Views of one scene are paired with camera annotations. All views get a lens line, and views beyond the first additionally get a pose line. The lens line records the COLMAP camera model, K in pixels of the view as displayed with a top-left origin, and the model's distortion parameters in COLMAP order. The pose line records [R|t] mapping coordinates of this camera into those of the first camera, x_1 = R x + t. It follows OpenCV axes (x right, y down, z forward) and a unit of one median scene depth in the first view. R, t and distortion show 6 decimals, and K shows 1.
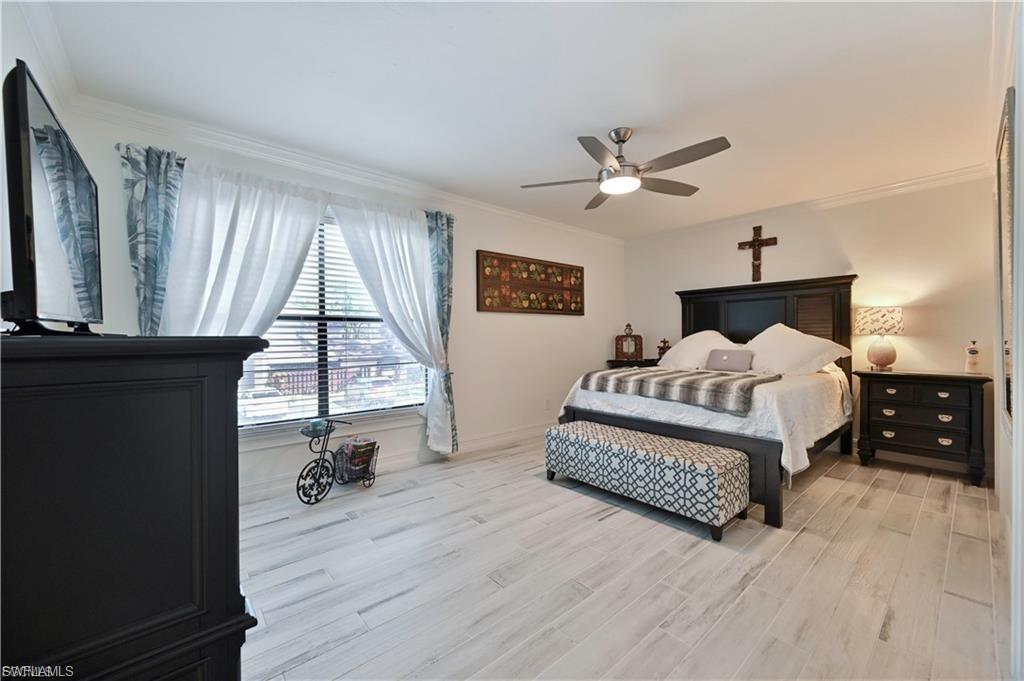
lens RADIAL K [[402.7, 0, 512.0], [0, 402.7, 340.5], [0, 0, 1]] dist [-0.000800, -0.000236]
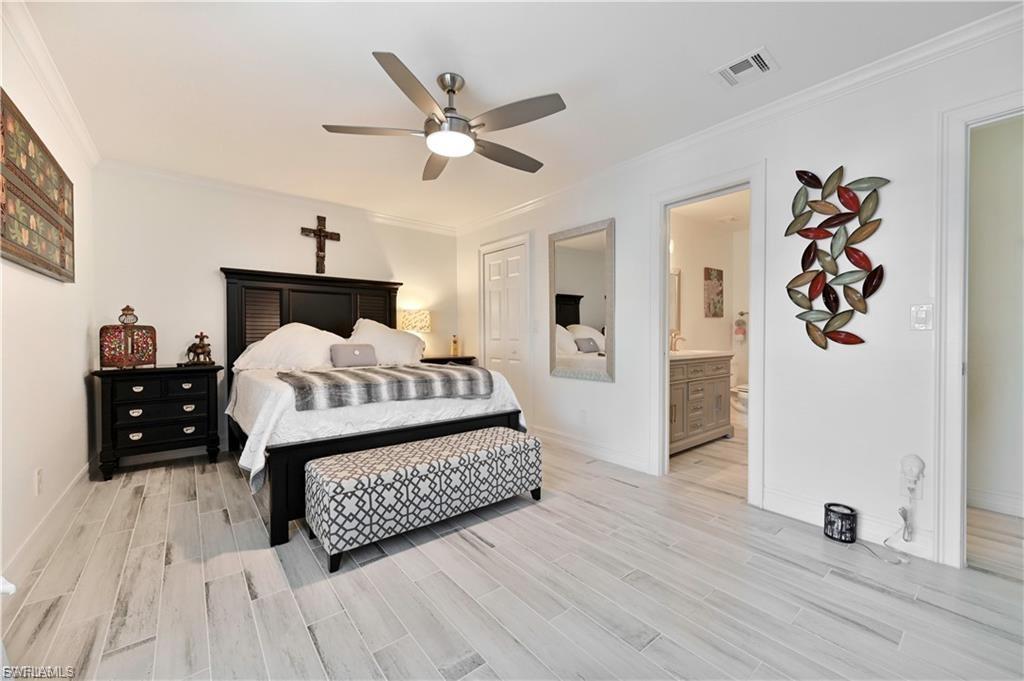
lens RADIAL K [[402.7, 0, 512.0], [0, 402.7, 340.5], [0, 0, 1]] dist [-0.000800, -0.000236]
pose [[0.029180, -0.006863, 0.999551, -0.491538], [0.005947, 0.999960, 0.006692, 0.012876], [-0.999556, 0.005749, 0.029220, 0.750852]]
